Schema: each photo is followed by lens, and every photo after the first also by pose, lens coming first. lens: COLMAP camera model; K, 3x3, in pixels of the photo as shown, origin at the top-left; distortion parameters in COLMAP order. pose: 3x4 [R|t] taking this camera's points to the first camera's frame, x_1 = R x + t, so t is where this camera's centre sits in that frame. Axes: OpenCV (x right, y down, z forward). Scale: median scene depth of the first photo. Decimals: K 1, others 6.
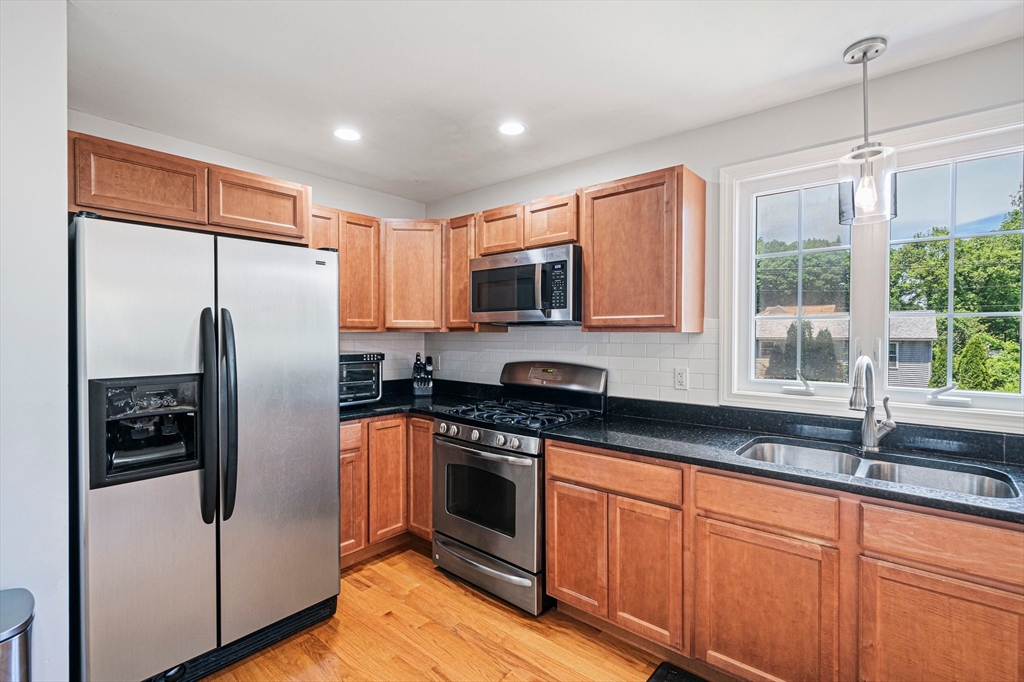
lens RADIAL K [[465.0, 0, 529.1], [0, 465.0, 340.1], [0, 0, 1]] dist [-0.000324, 0.000031]
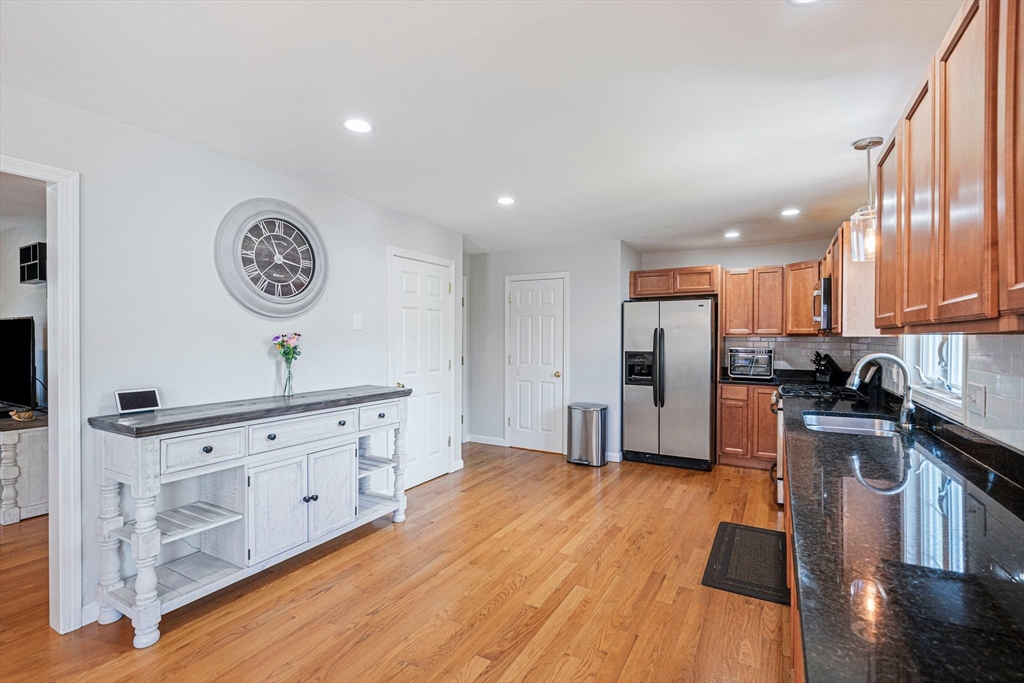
lens RADIAL K [[458.3, 0, 523.4], [0, 458.3, 340.9], [0, 0, 1]] dist [-0.001558, -0.000225]
pose [[0.190152, 0.004648, -0.981744, 1.311012], [-0.015711, 0.999875, 0.001691, 0.010414], [0.981629, 0.015103, 0.190201, -0.207729]]
